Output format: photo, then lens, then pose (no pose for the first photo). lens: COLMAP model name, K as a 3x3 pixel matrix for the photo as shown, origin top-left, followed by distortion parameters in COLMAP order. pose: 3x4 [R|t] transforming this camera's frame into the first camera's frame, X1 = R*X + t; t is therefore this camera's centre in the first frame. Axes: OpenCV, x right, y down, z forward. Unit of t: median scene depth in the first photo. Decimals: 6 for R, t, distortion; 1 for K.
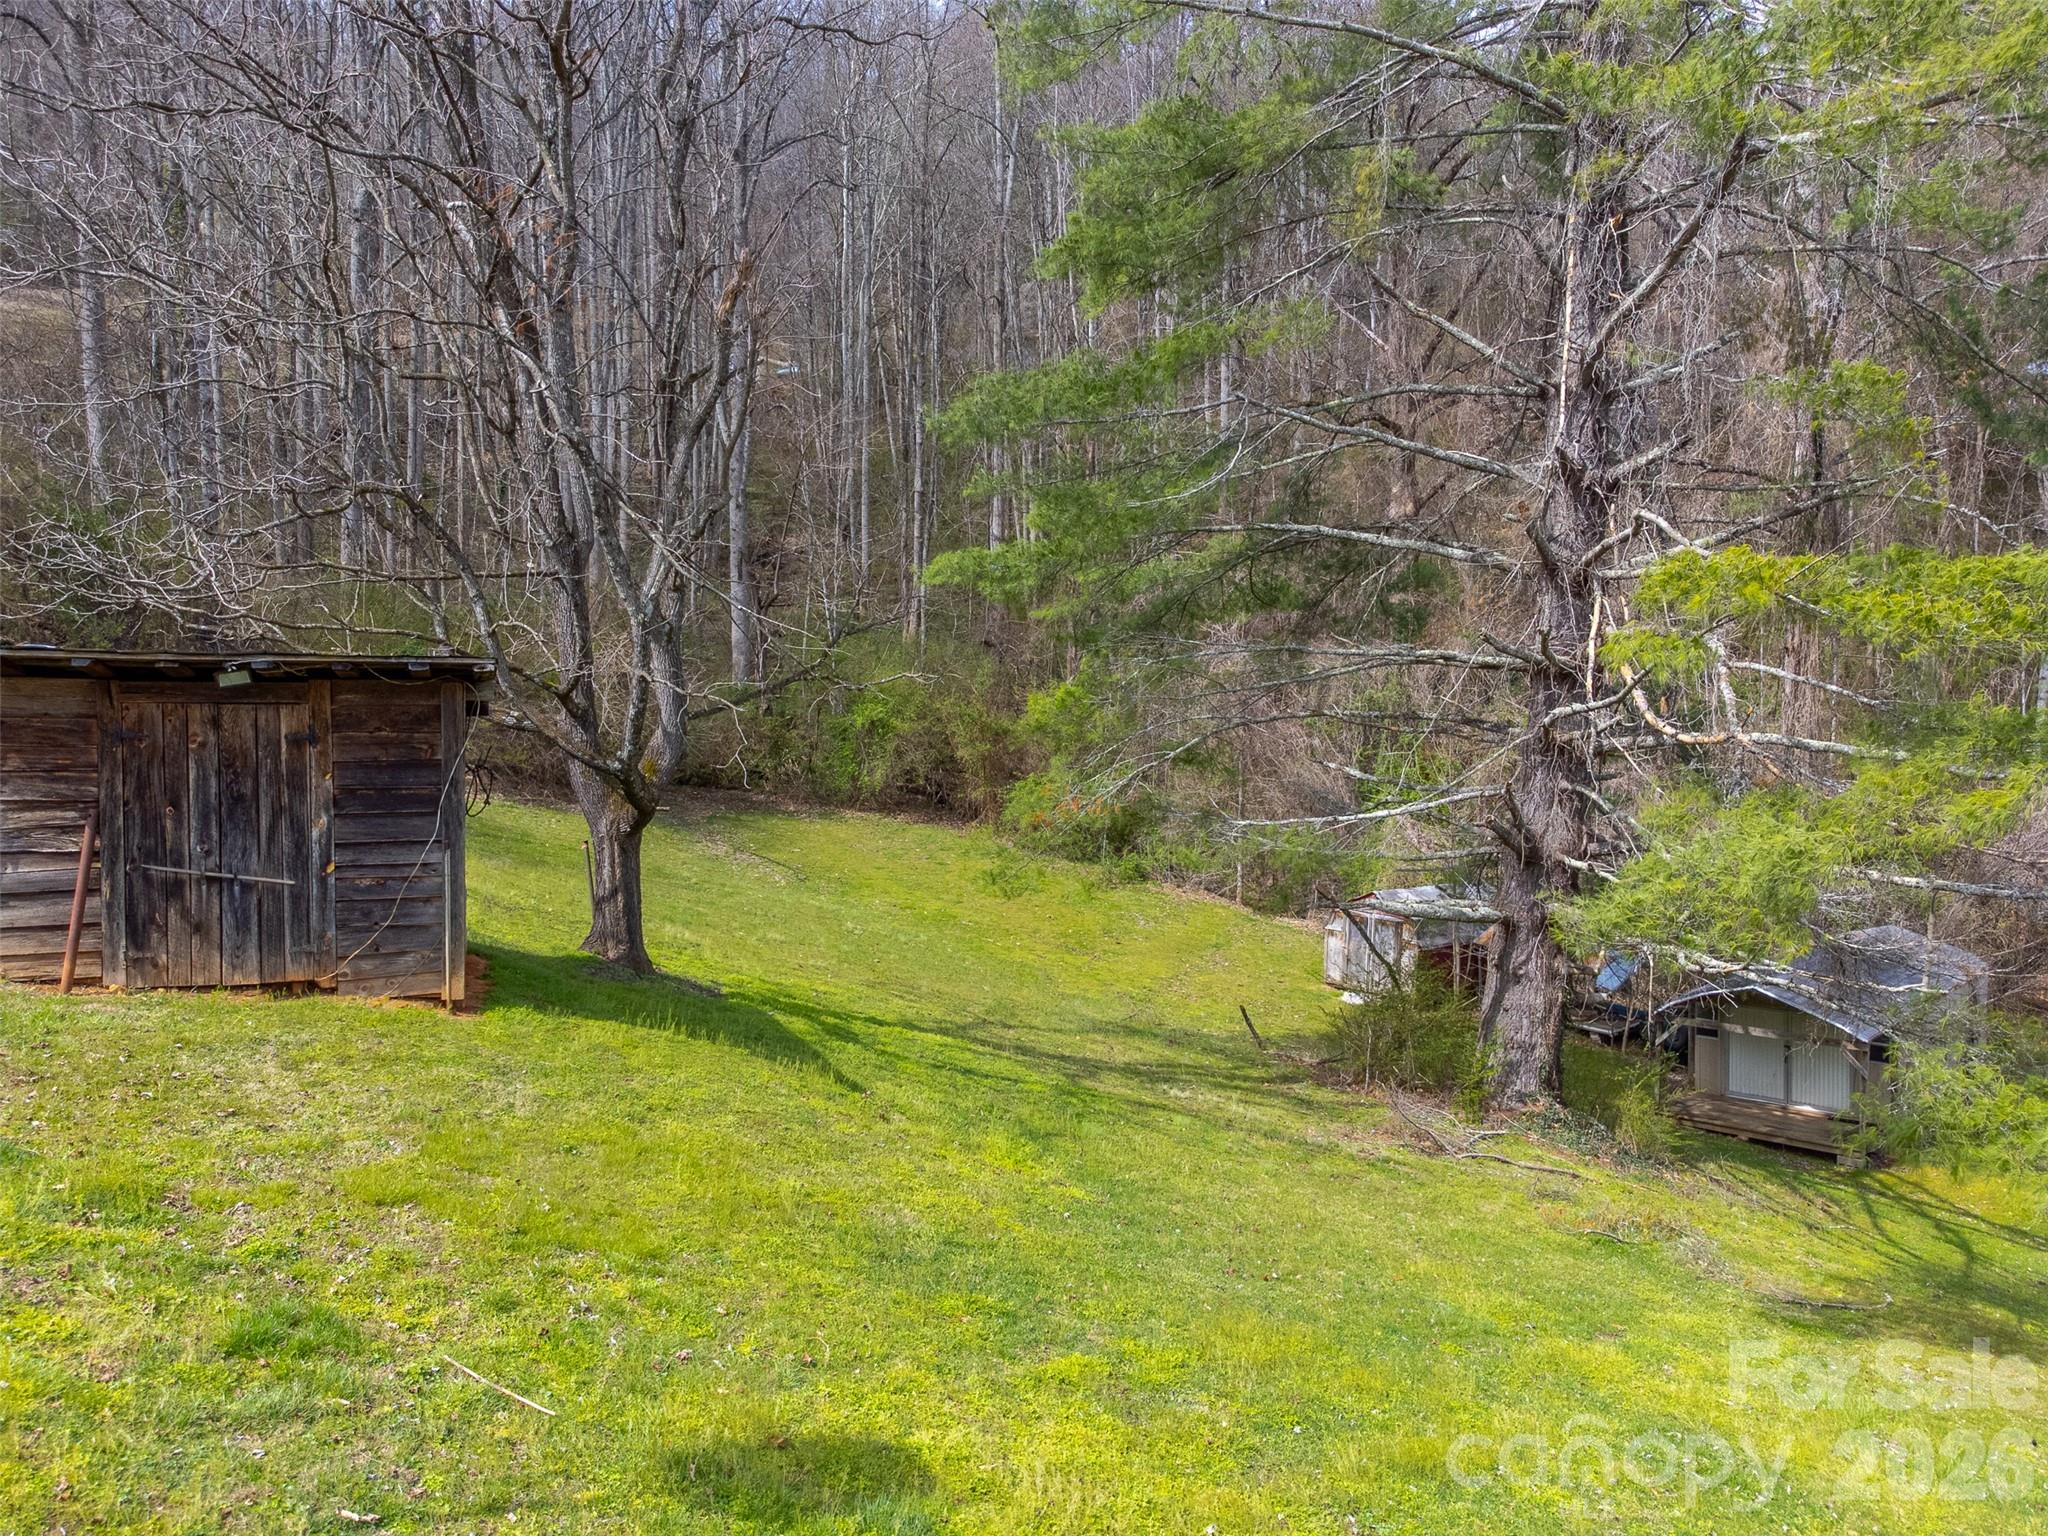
lens RADIAL K [[1520.1, 0, 1017.3], [0, 1520.1, 755.5], [0, 0, 1]] dist [0.016079, 0.009549]
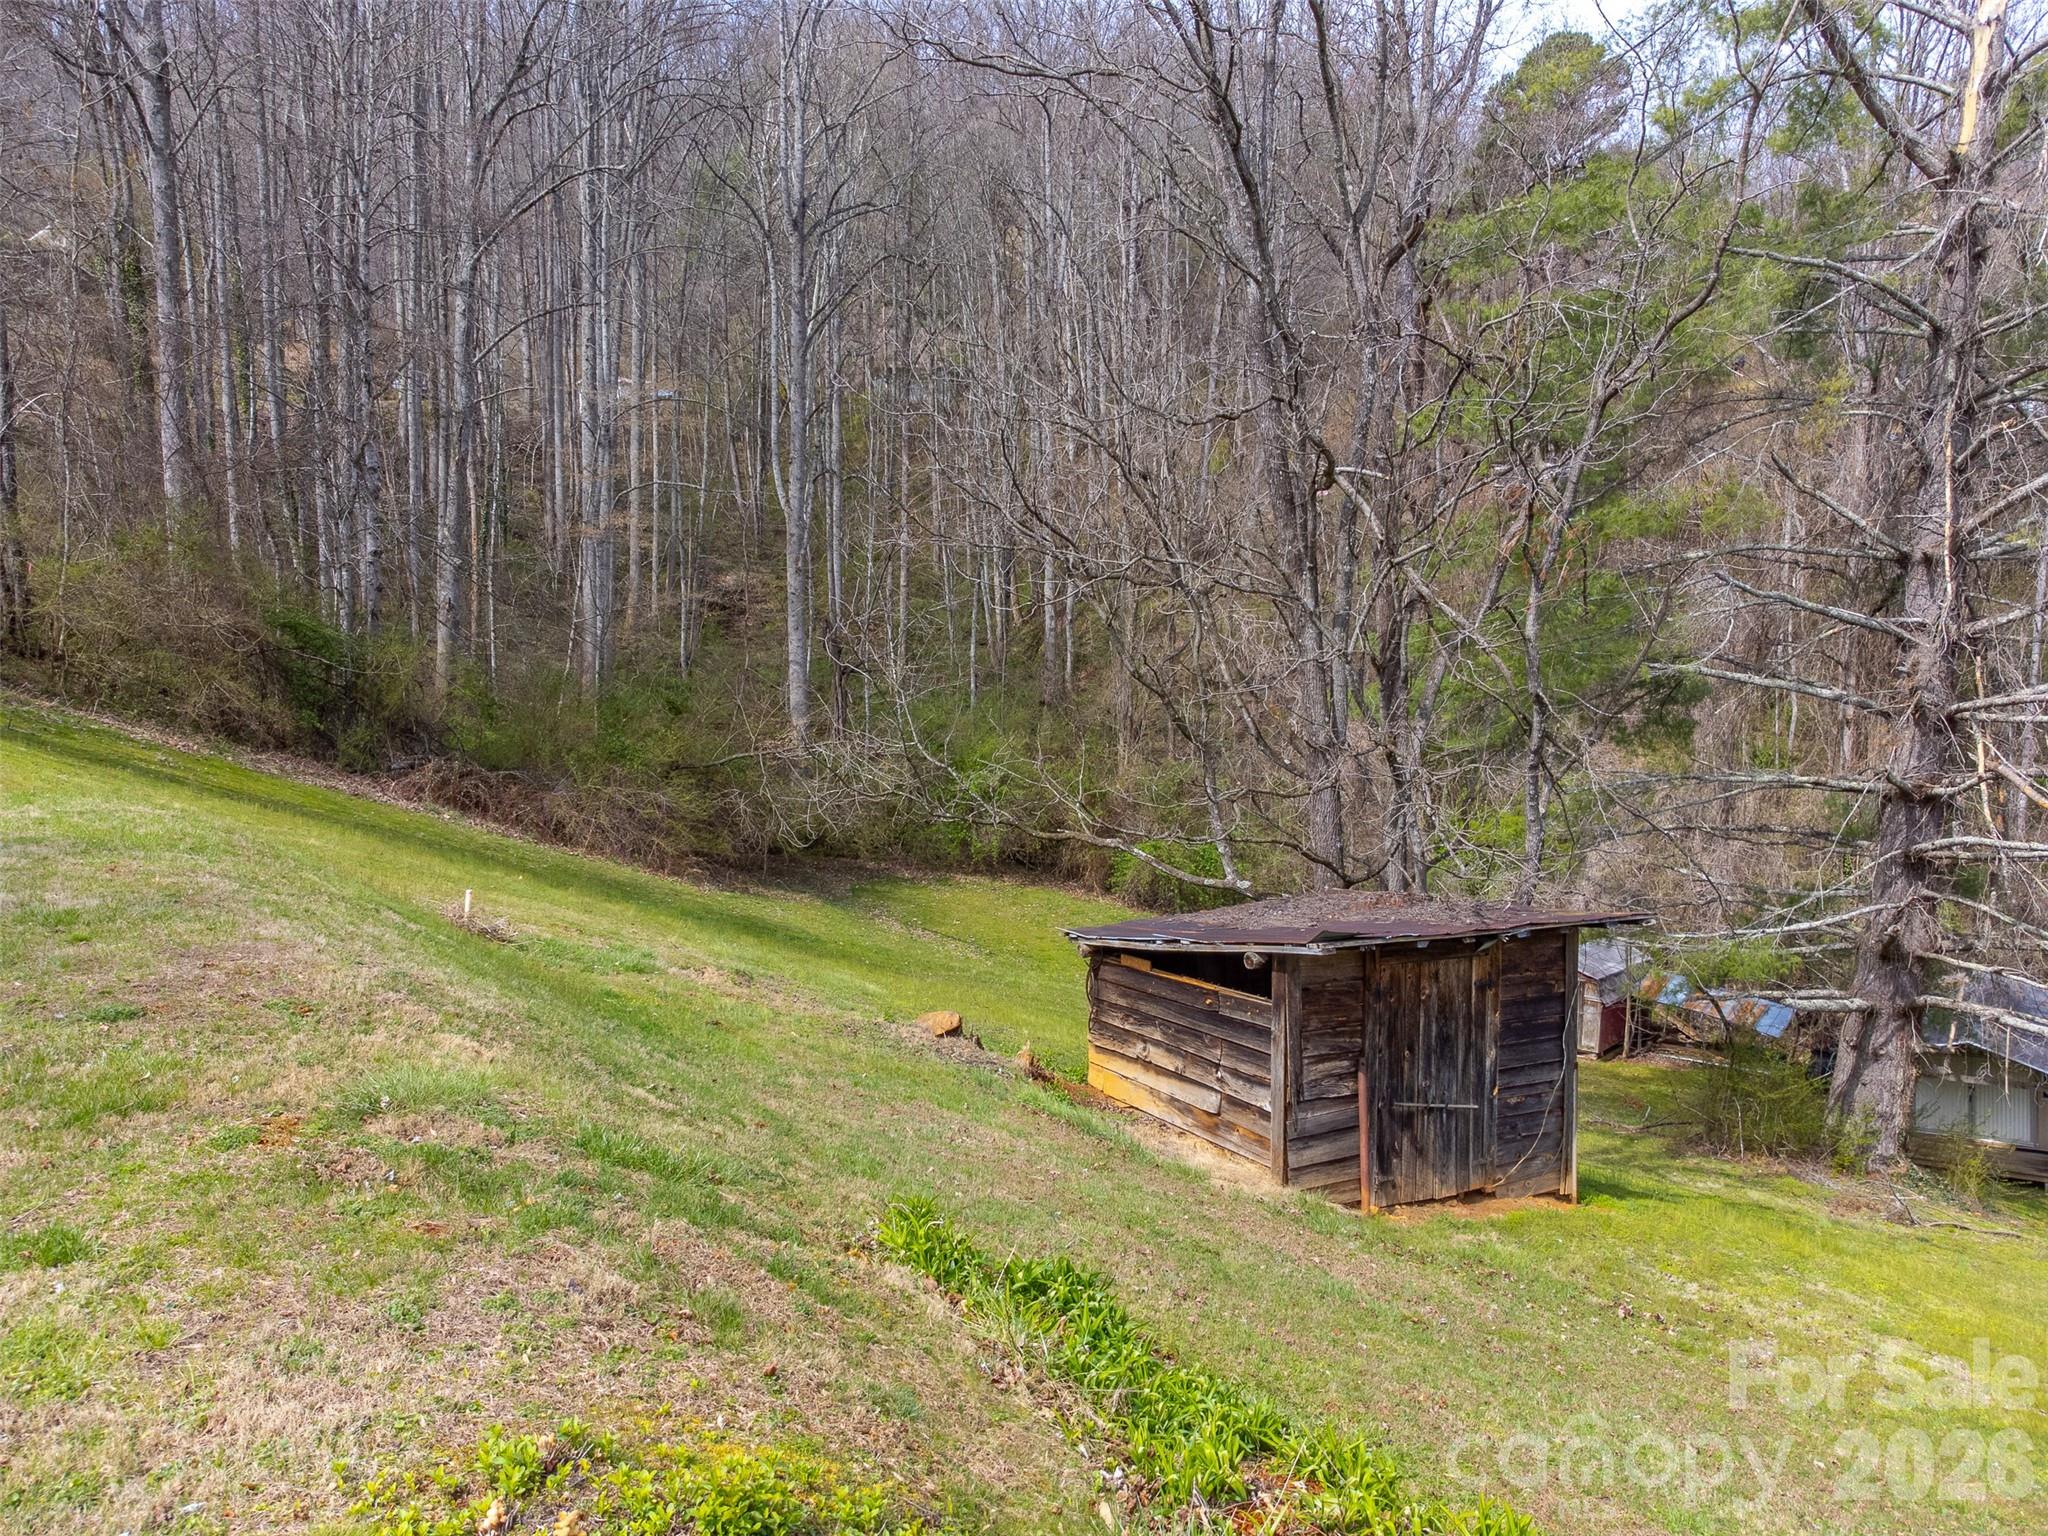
lens RADIAL K [[1520.1, 0, 1017.3], [0, 1520.1, 755.5], [0, 0, 1]] dist [0.016079, 0.009549]
pose [[0.987584, -0.017047, 0.156166, -0.498390], [0.017164, 0.999853, 0.000601, -0.096147], [-0.156153, 0.002087, 0.987731, -0.051006]]
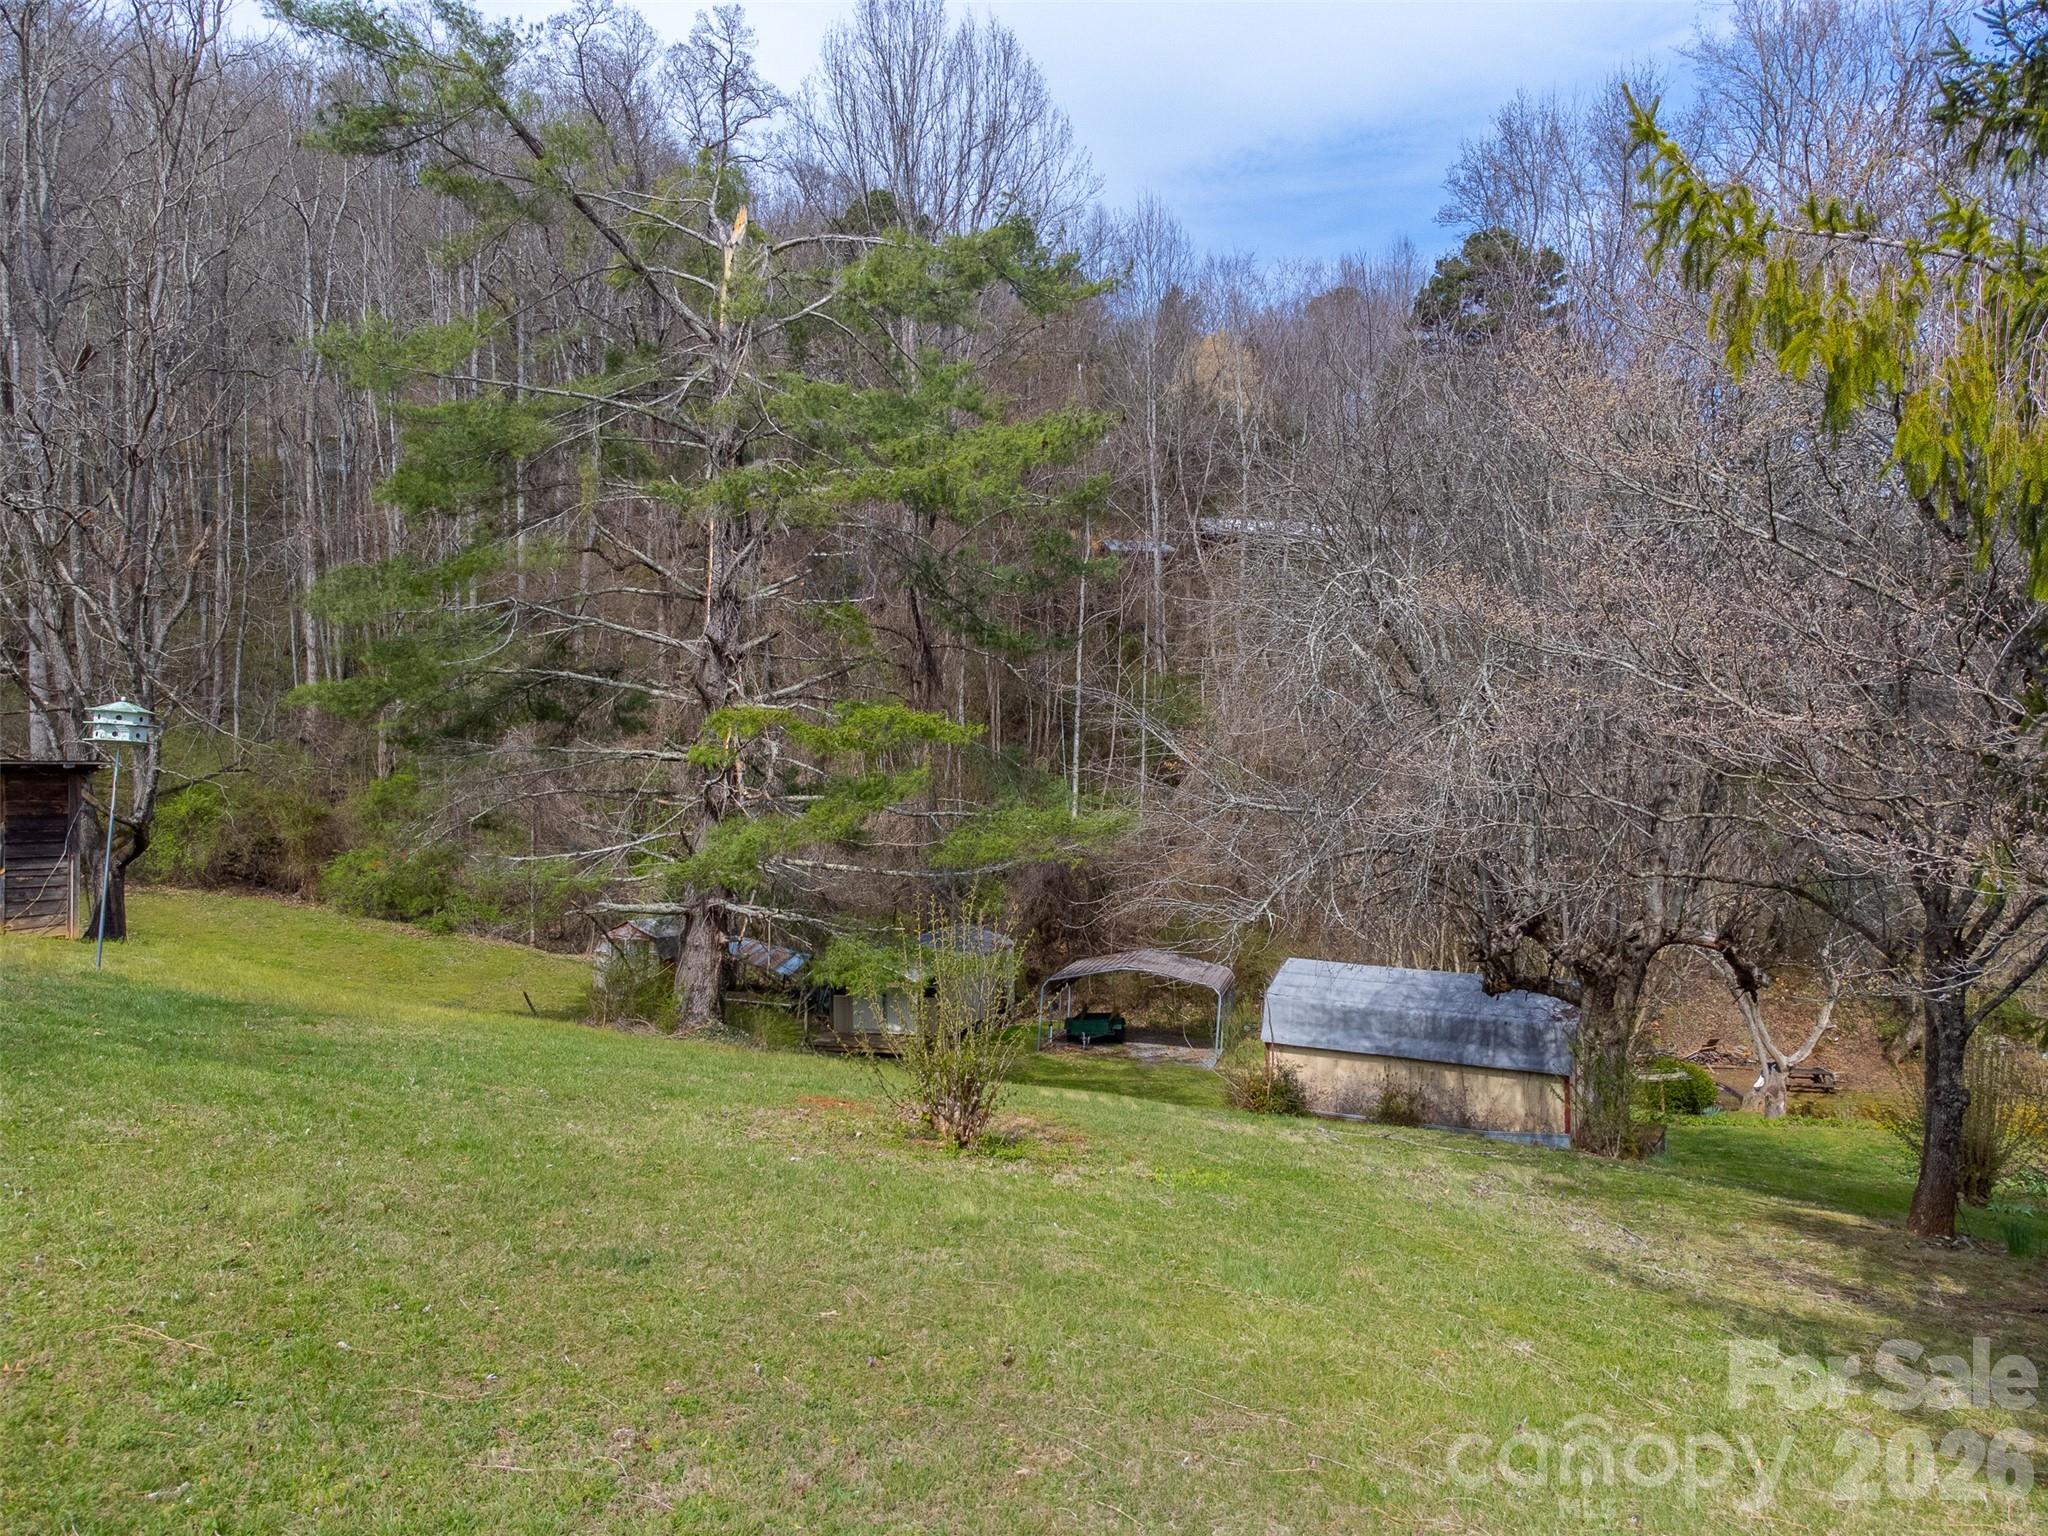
lens RADIAL K [[1520.1, 0, 1017.3], [0, 1520.1, 755.5], [0, 0, 1]] dist [0.016079, 0.009549]
pose [[0.903813, -0.005493, 0.427893, -0.061505], [0.030702, 0.998173, -0.052035, 0.034407], [-0.426825, 0.060167, 0.902330, -0.655280]]
